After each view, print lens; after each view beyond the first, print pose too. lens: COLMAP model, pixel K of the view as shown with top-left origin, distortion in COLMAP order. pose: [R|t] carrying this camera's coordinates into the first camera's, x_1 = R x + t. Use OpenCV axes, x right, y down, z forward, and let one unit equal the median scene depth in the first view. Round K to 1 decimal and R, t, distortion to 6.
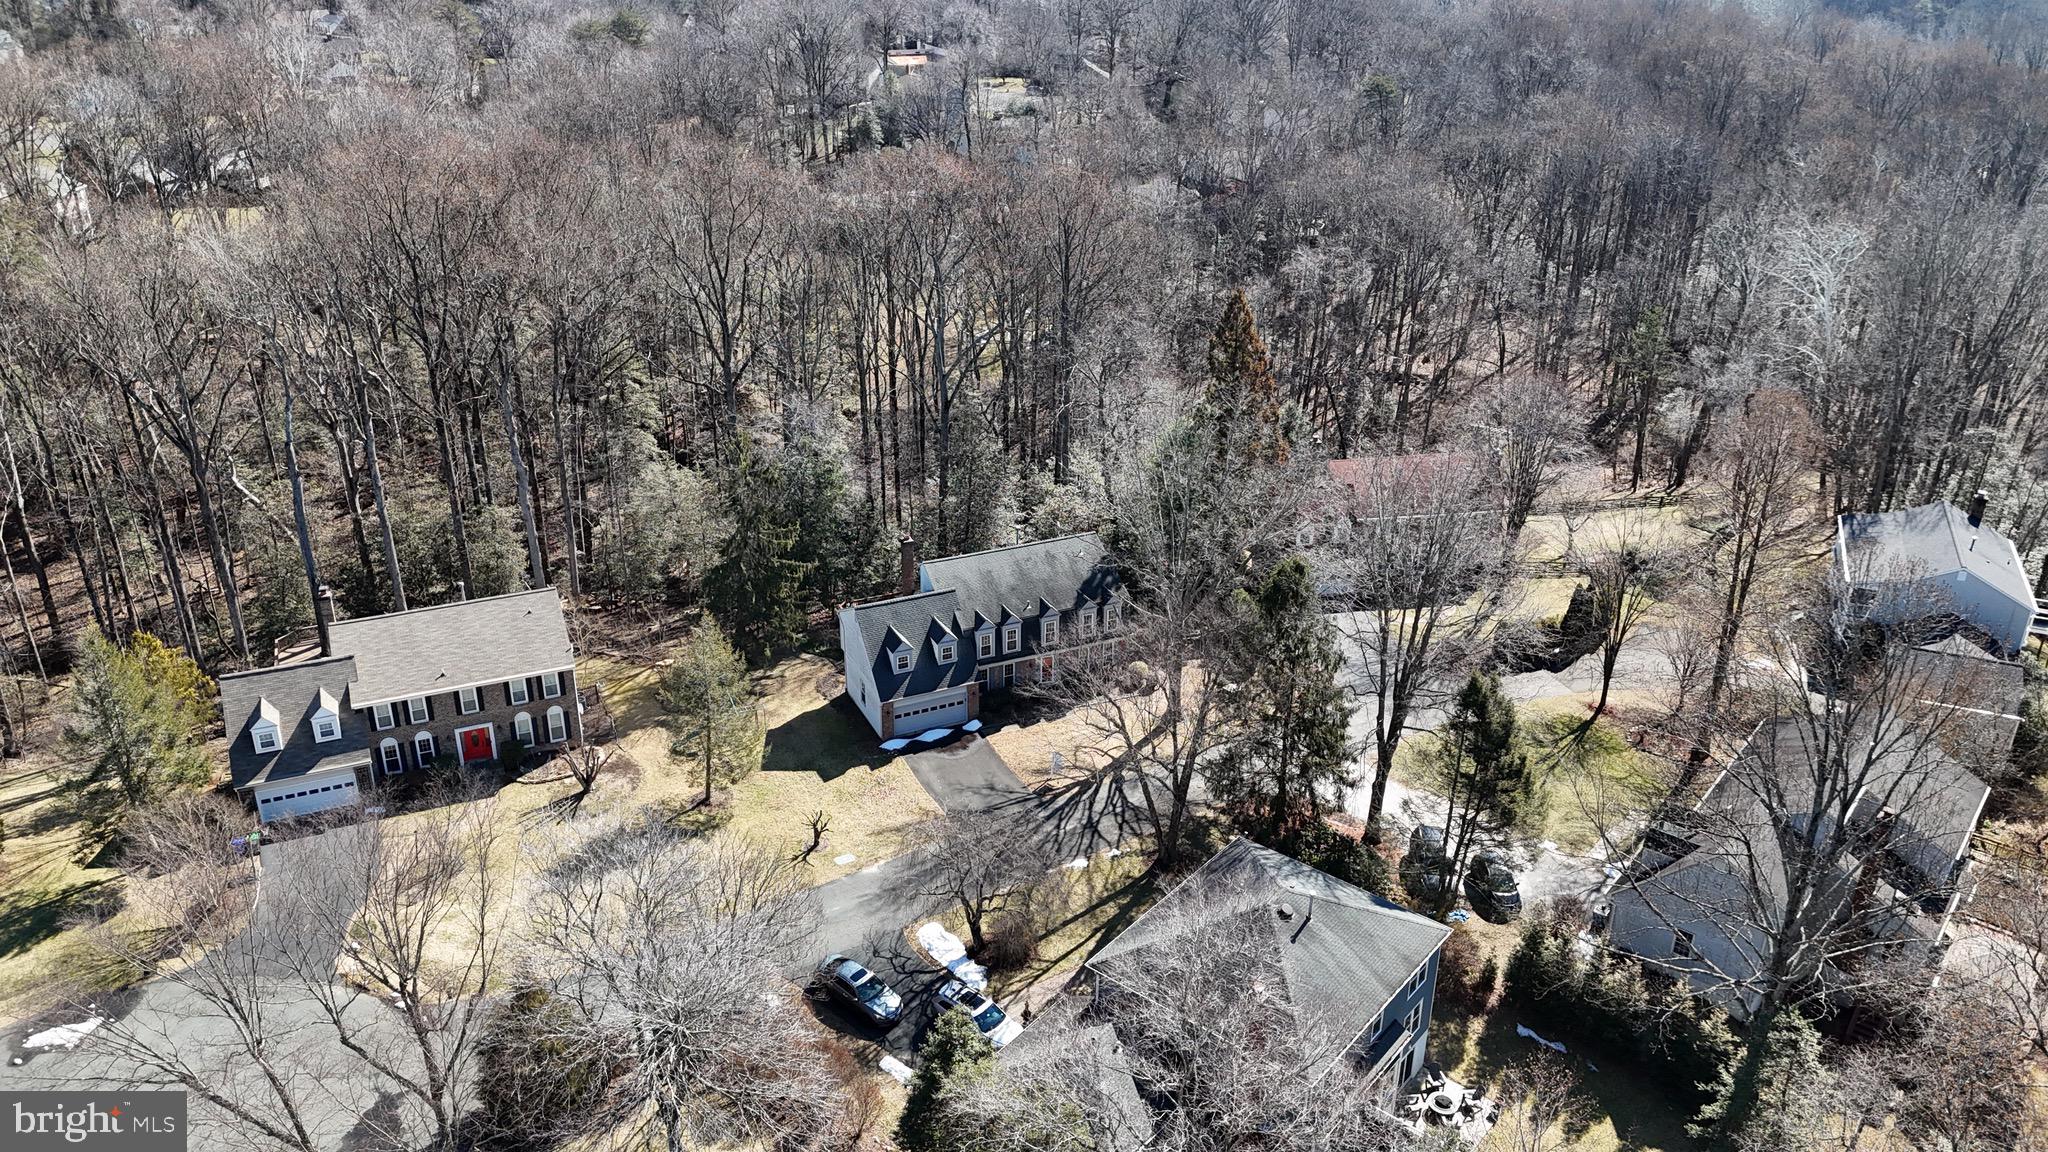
lens RADIAL K [[1431.6, 0, 1024.0], [0, 1431.6, 576.0], [0, 0, 1]] dist [0.084150, -0.088423]
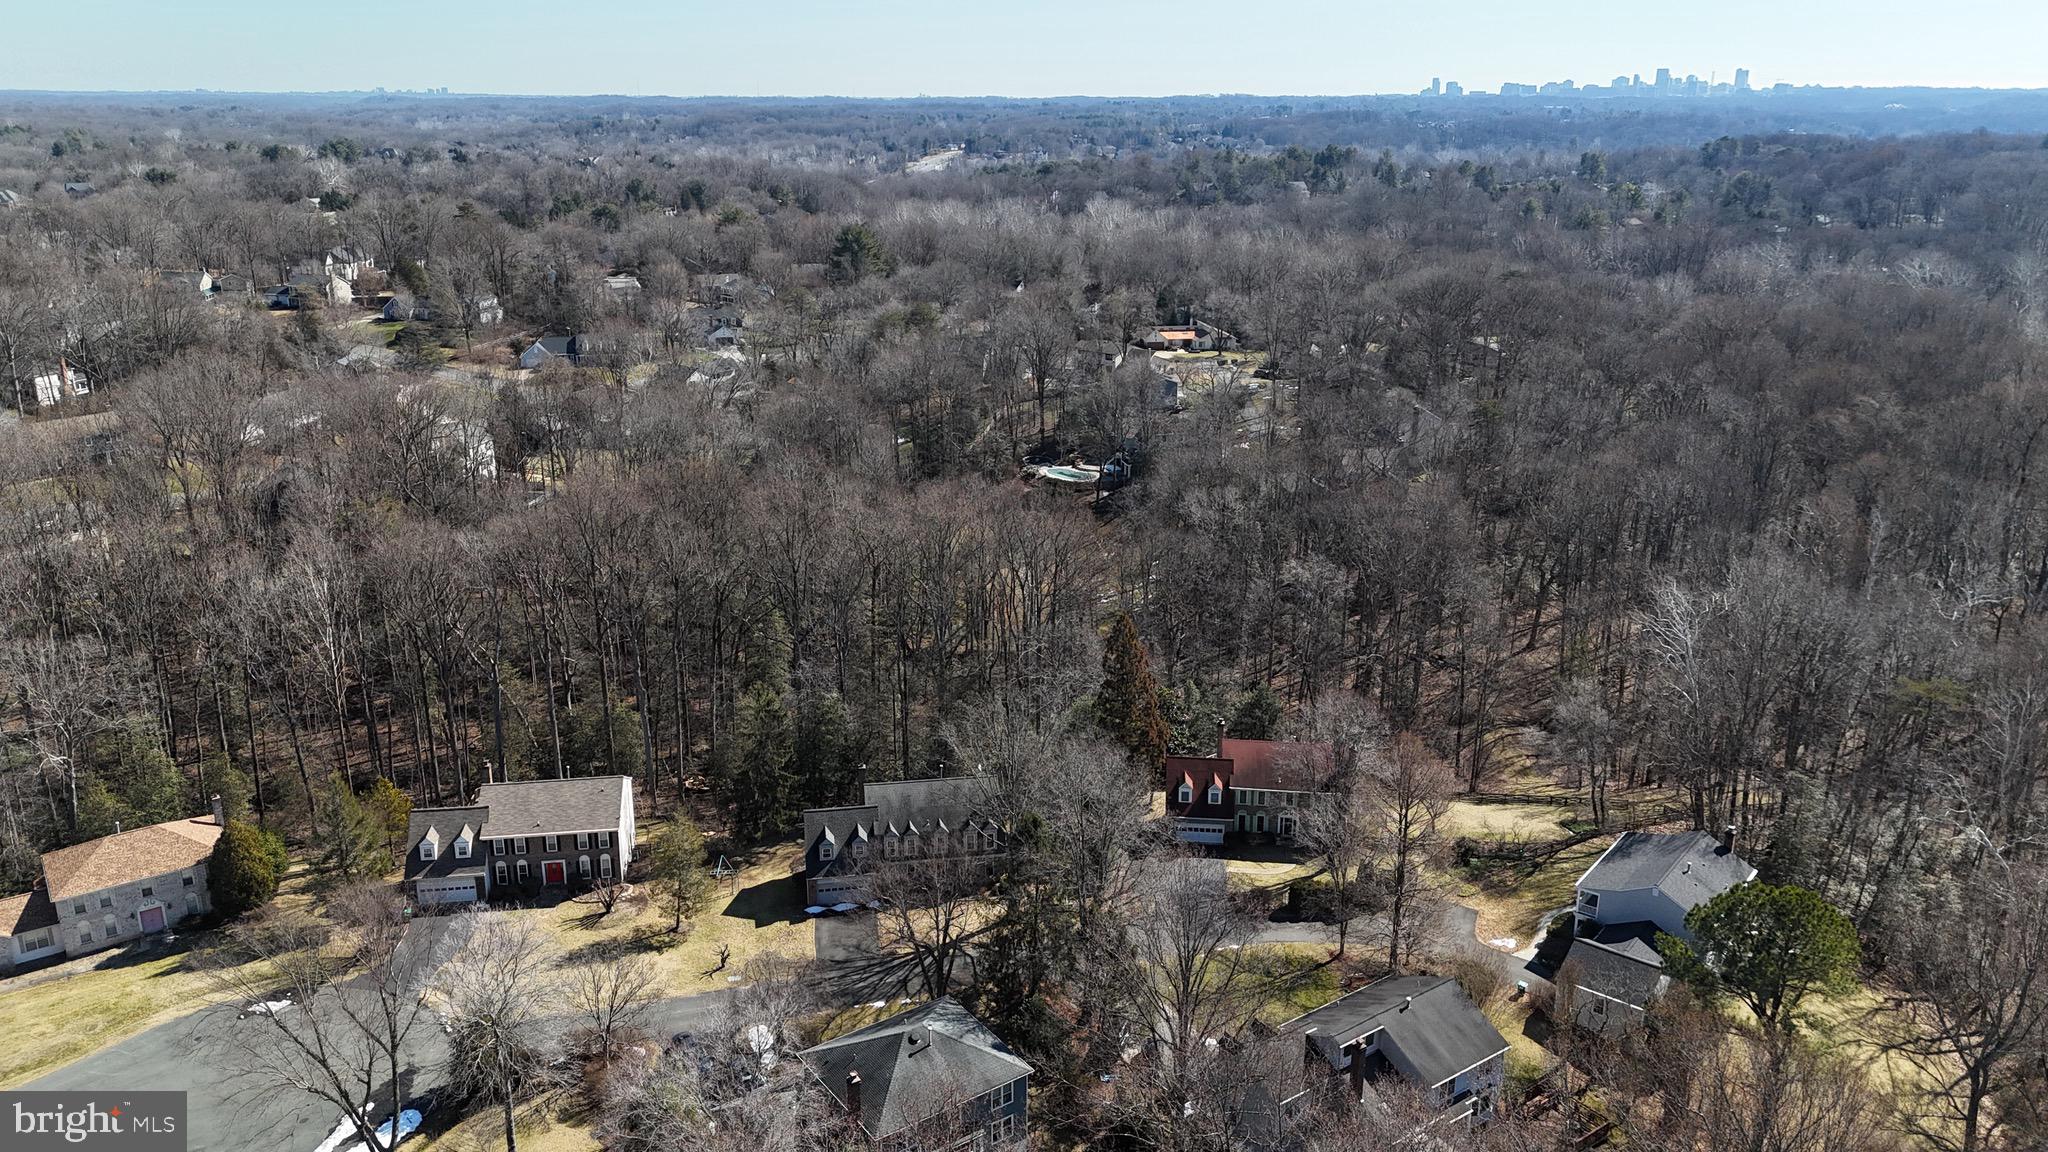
lens RADIAL K [[1431.6, 0, 1024.0], [0, 1431.6, 576.0], [0, 0, 1]] dist [0.084150, -0.088423]
pose [[0.965050, 0.078012, -0.250185, 0.475810], [-0.110916, 0.986531, -0.120226, -0.067529], [0.237436, 0.143773, 0.960705, -0.420864]]
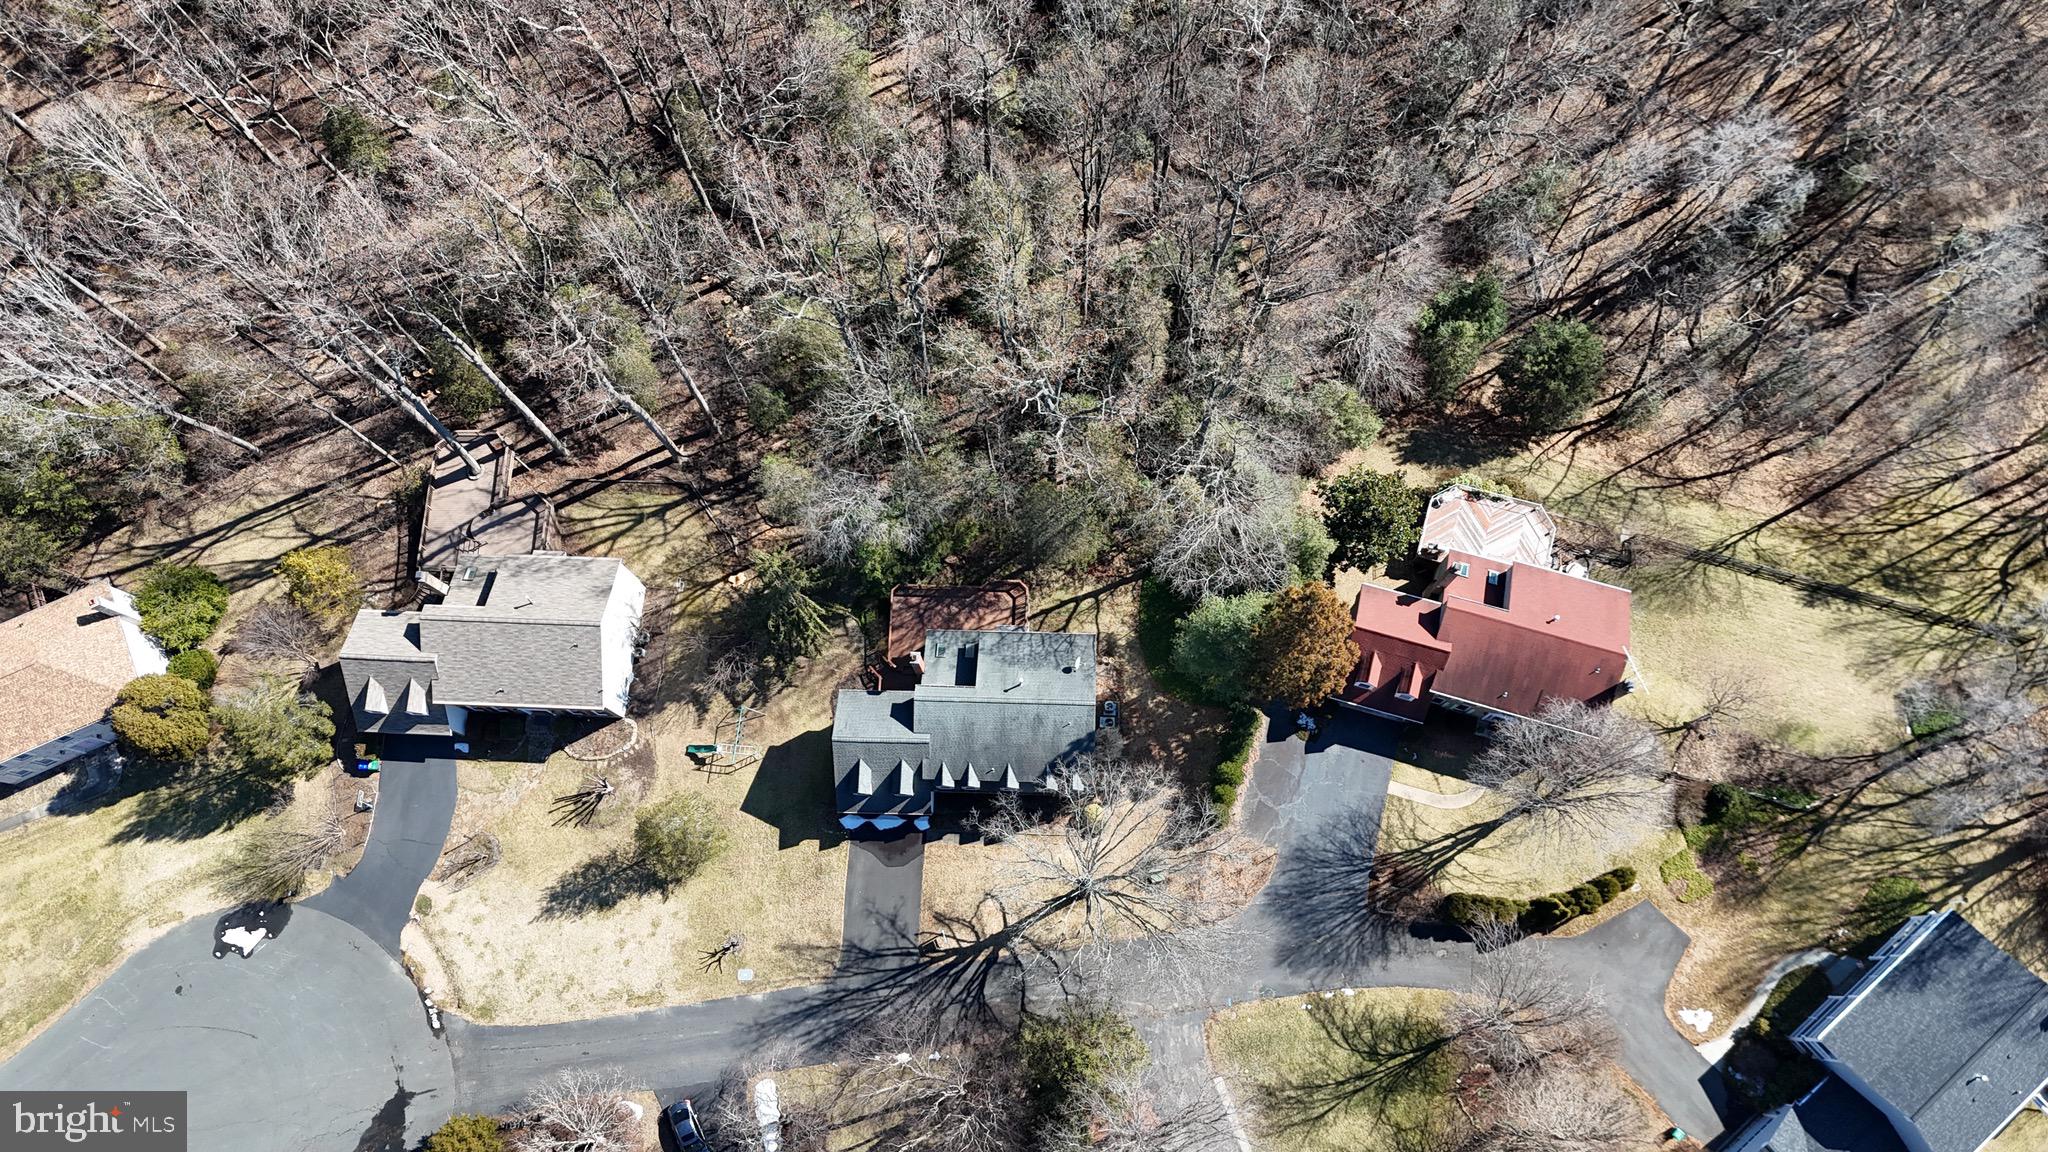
lens RADIAL K [[1431.6, 0, 1024.0], [0, 1431.6, 576.0], [0, 0, 1]] dist [0.084150, -0.088423]
pose [[0.897668, 0.417209, -0.141875, 0.127806], [-0.167191, 0.620322, 0.766321, -0.990730], [0.407724, -0.664181, 0.626597, 0.470445]]
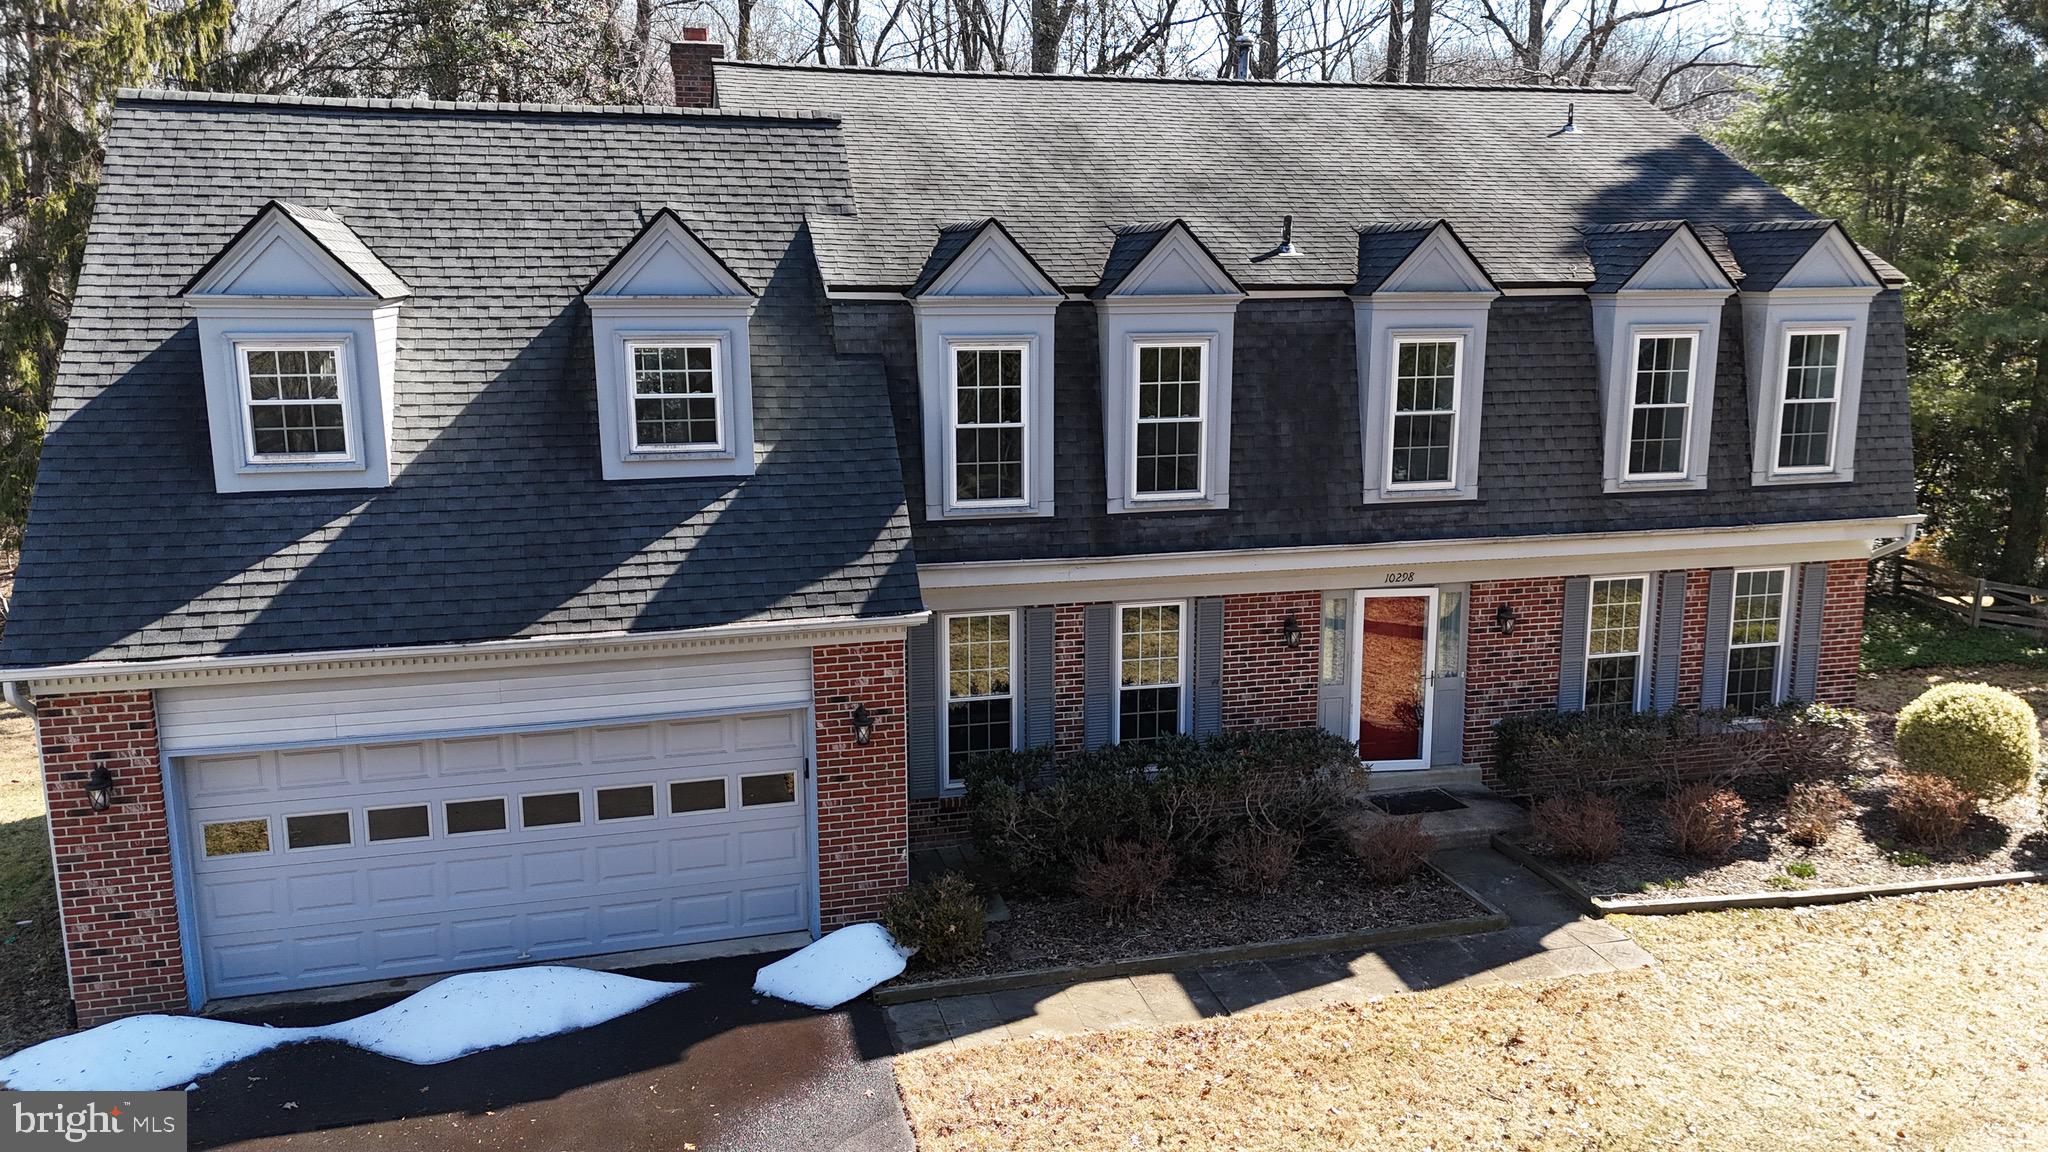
lens RADIAL K [[1431.6, 0, 1024.0], [0, 1431.6, 576.0], [0, 0, 1]] dist [0.084150, -0.088423]
pose [[0.986268, 0.034040, -0.161608, 0.001213], [-0.068936, 0.974061, -0.215531, 0.104373], [0.150079, 0.223712, 0.963031, 0.934432]]
